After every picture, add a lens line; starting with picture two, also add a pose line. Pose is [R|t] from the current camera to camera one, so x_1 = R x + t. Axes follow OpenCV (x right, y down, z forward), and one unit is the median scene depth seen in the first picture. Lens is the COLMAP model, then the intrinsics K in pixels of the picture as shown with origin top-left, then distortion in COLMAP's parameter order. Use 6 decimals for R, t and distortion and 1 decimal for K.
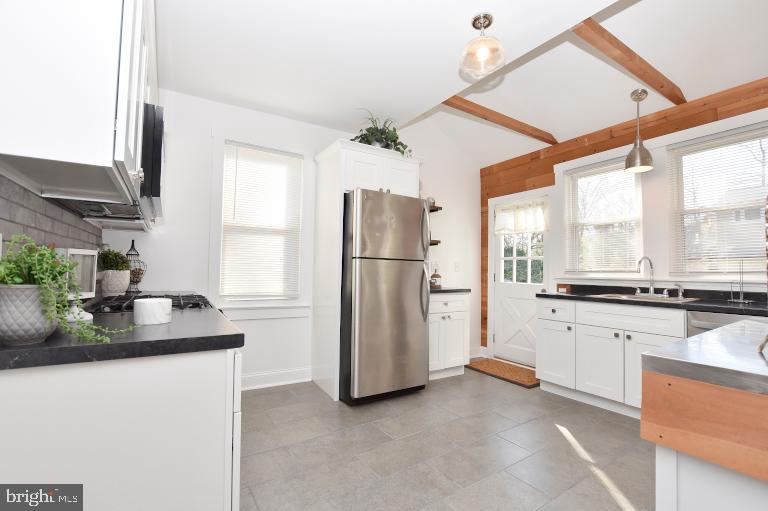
lens RADIAL K [[345.2, 0, 384.0], [0, 345.2, 255.5], [0, 0, 1]] dist [-0.031377, -0.000020]
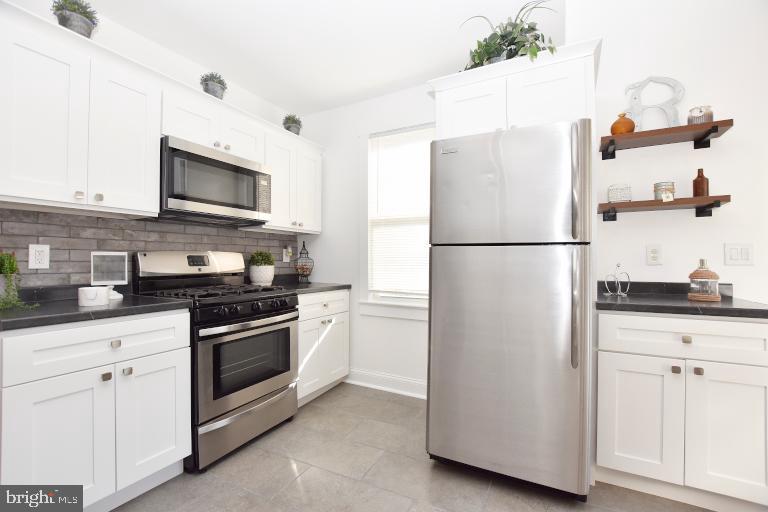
lens RADIAL K [[338.7, 0, 386.2], [0, 338.7, 255.7], [0, 0, 1]] dist [-0.036493, 0.007443]
pose [[0.494162, -0.028476, -0.868903, 0.404484], [0.042557, 0.999058, -0.008538, 0.025744], [0.868328, -0.032758, 0.494908, 0.536134]]
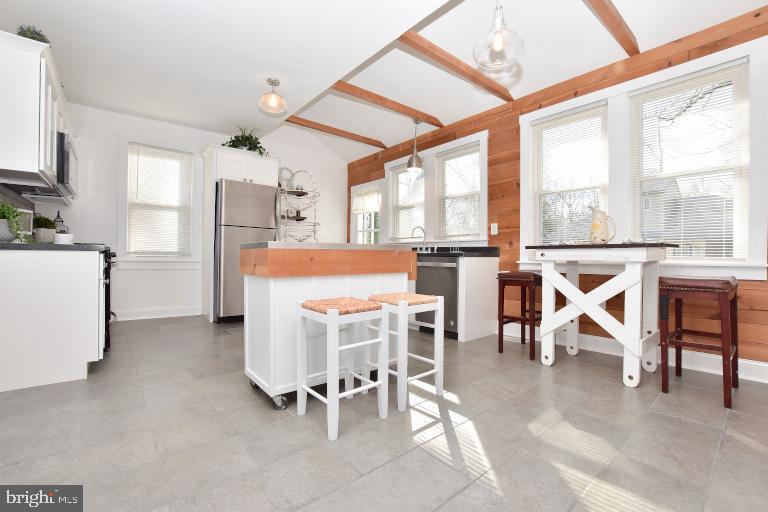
lens RADIAL K [[338.7, 0, 386.2], [0, 338.7, 255.7], [0, 0, 1]] dist [-0.036493, 0.007443]
pose [[0.992428, -0.001253, 0.122818, 0.408541], [-0.004329, 0.998970, 0.045172, 0.063452], [-0.122748, -0.045362, 0.991401, -0.492118]]
